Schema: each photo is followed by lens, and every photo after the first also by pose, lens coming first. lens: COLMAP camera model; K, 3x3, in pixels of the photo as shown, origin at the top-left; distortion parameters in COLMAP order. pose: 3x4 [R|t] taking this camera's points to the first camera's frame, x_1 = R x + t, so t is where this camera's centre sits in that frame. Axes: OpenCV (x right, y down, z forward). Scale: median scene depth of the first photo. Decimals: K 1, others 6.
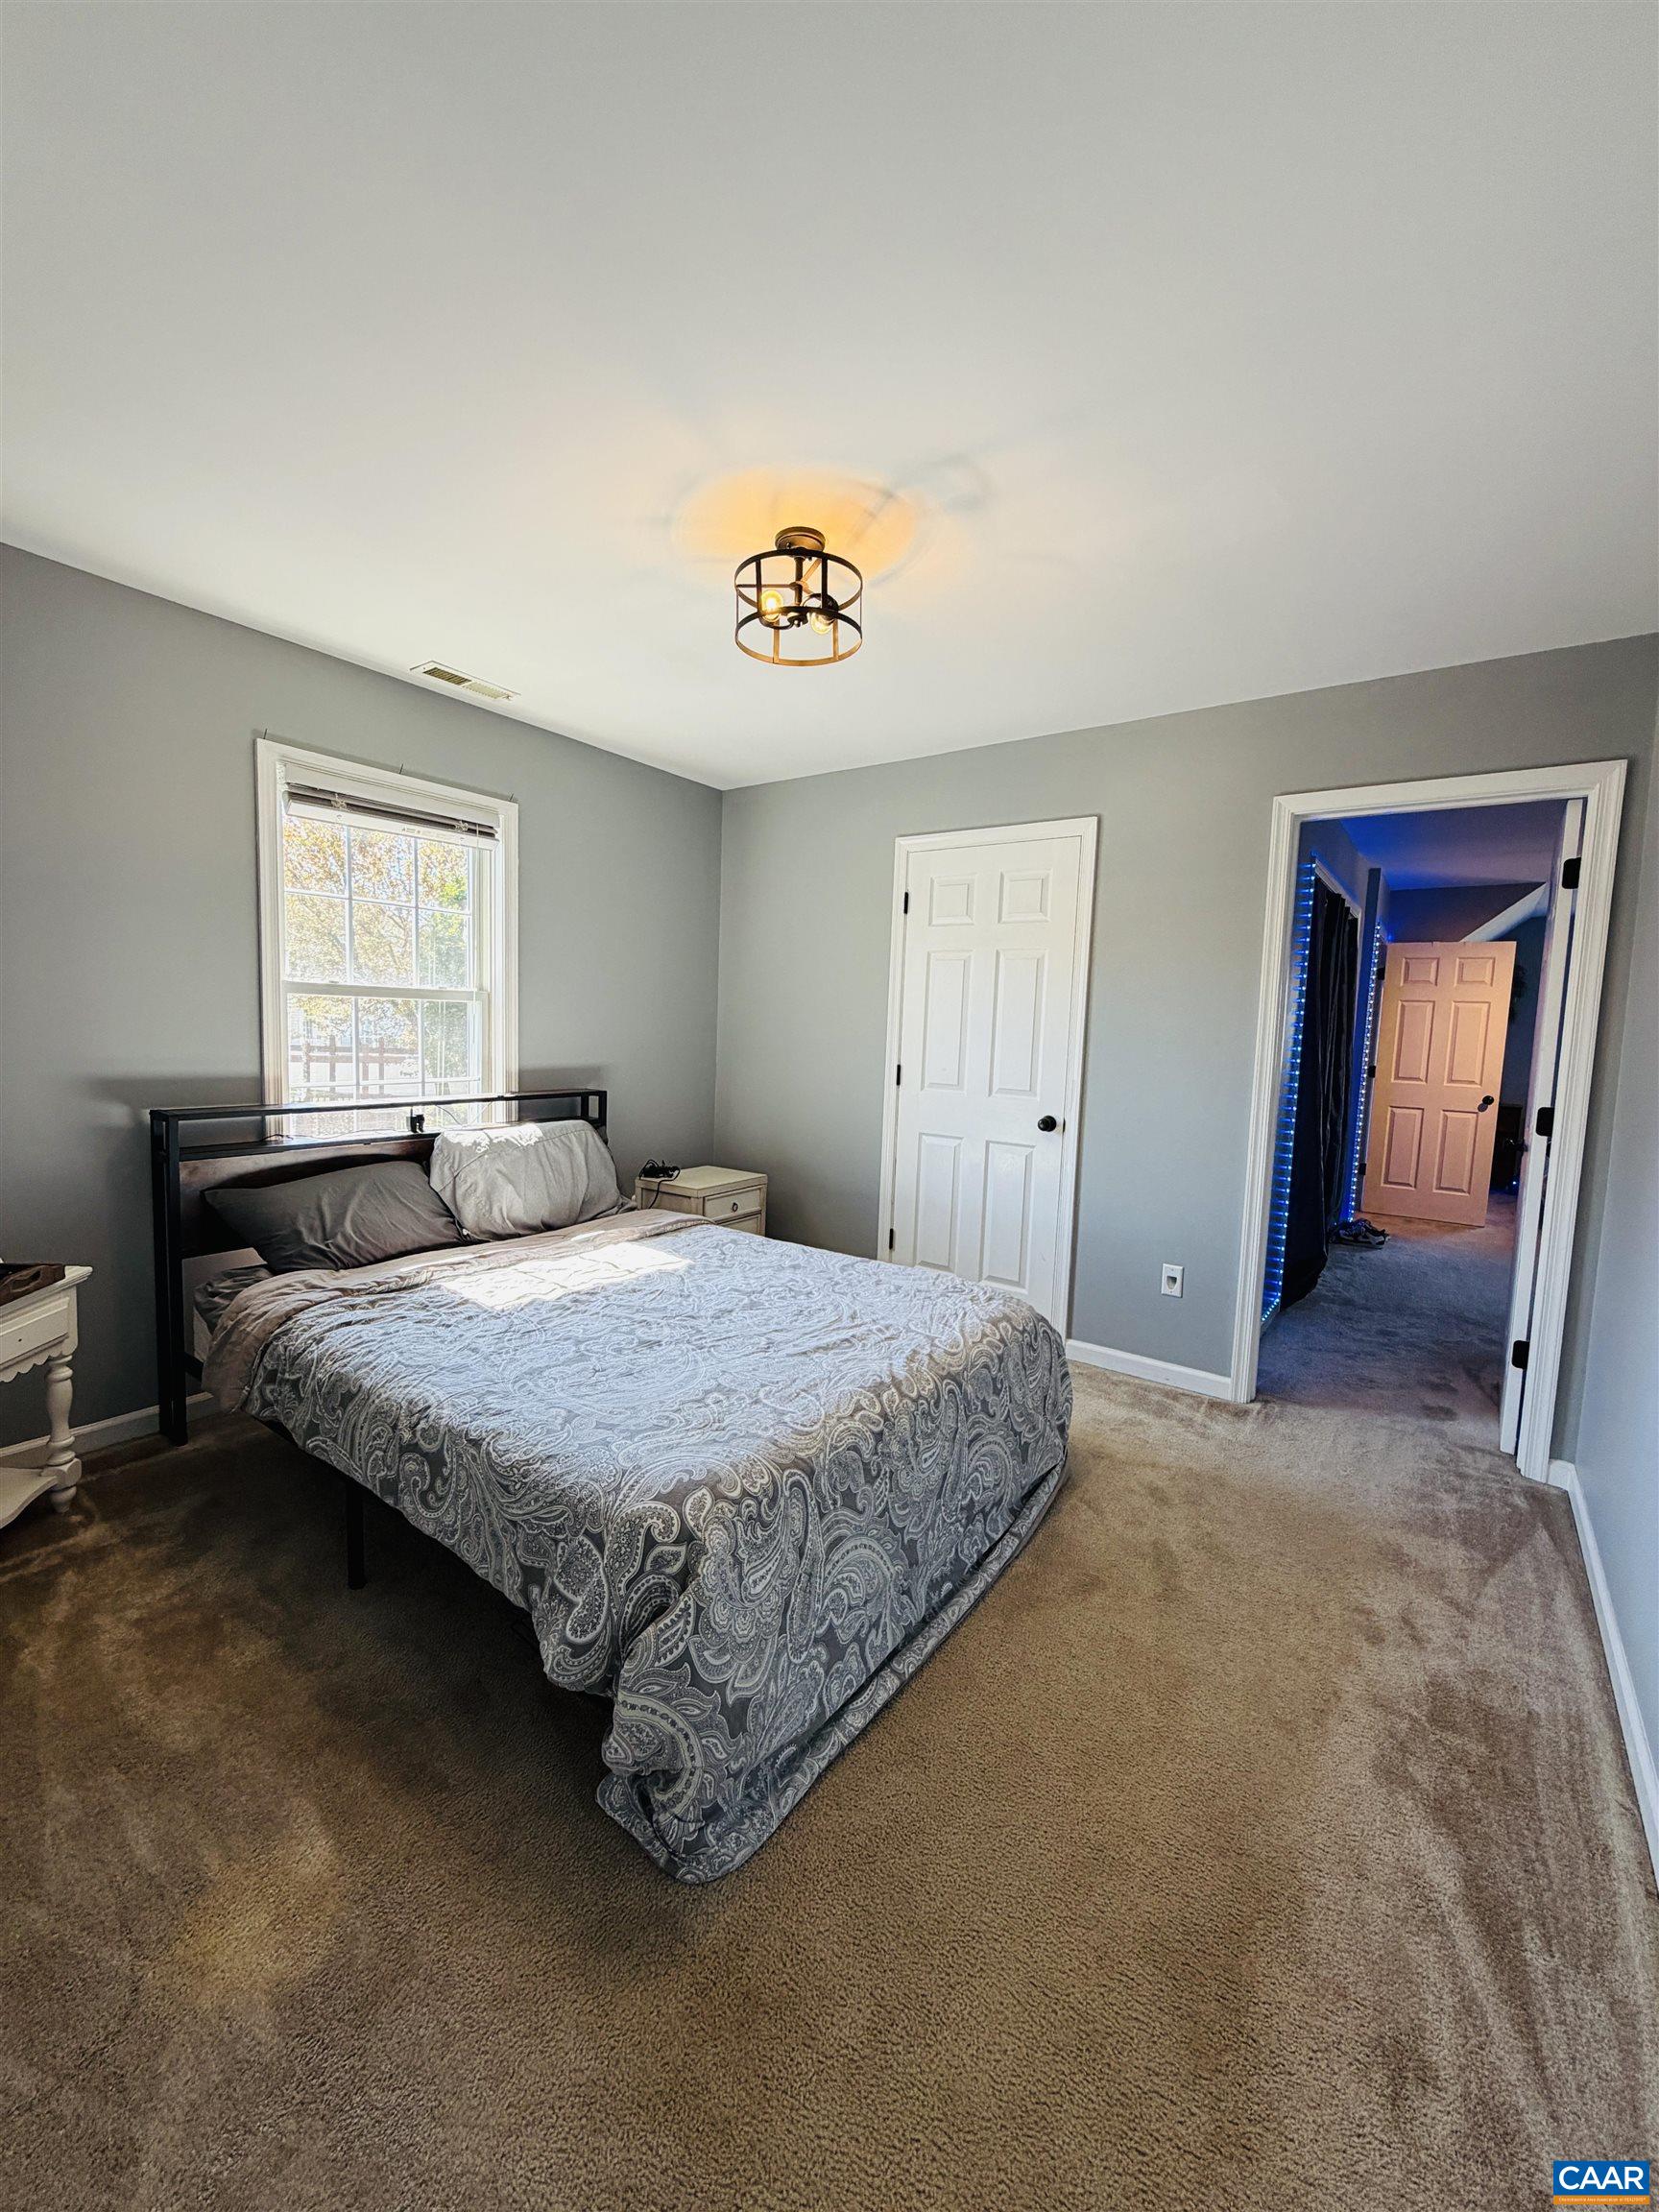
lens RADIAL K [[888.6, 0, 825.4], [0, 888.6, 1101.0], [0, 0, 1]] dist [0.001604, 0.000093]
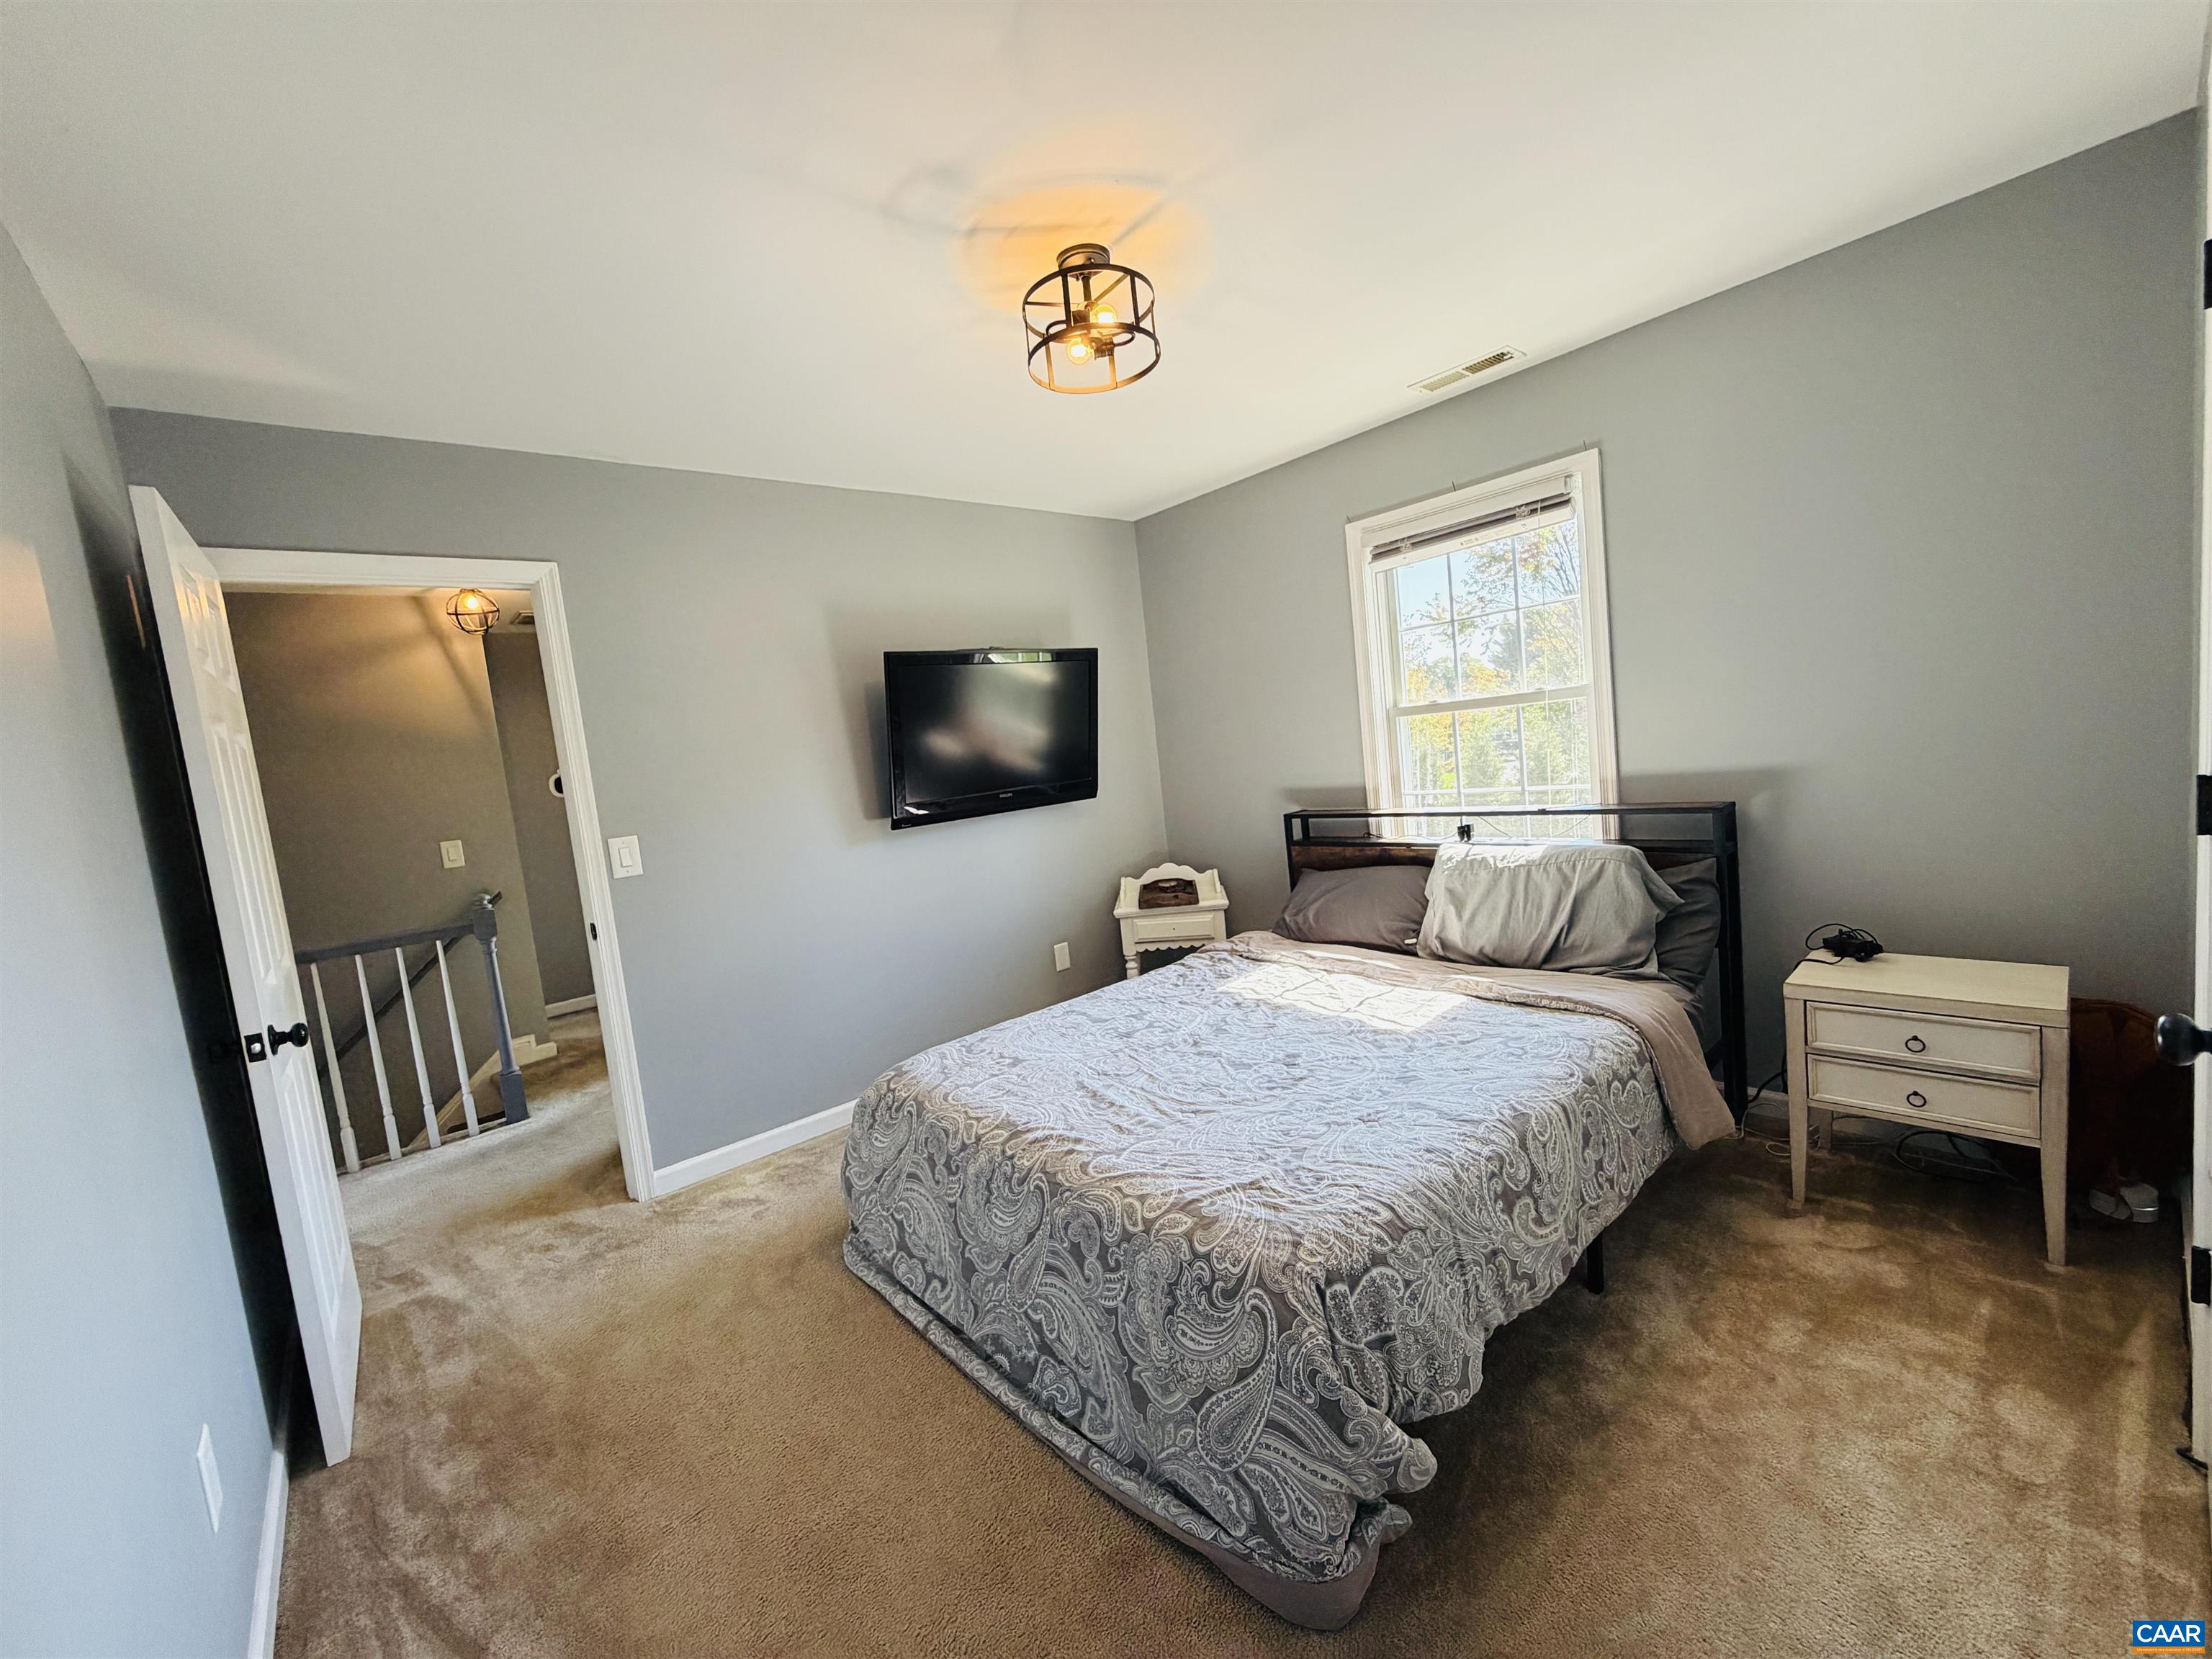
lens RADIAL K [[888.6, 0, 1104.3], [0, 888.6, 831.6], [0, 0, 1]] dist [0.001604, 0.000093]
pose [[-0.239264, 0.081644, -0.967516, 0.711660], [0.012257, 0.996633, 0.081070, -0.072789], [0.970877, 0.007538, -0.239460, 0.951713]]
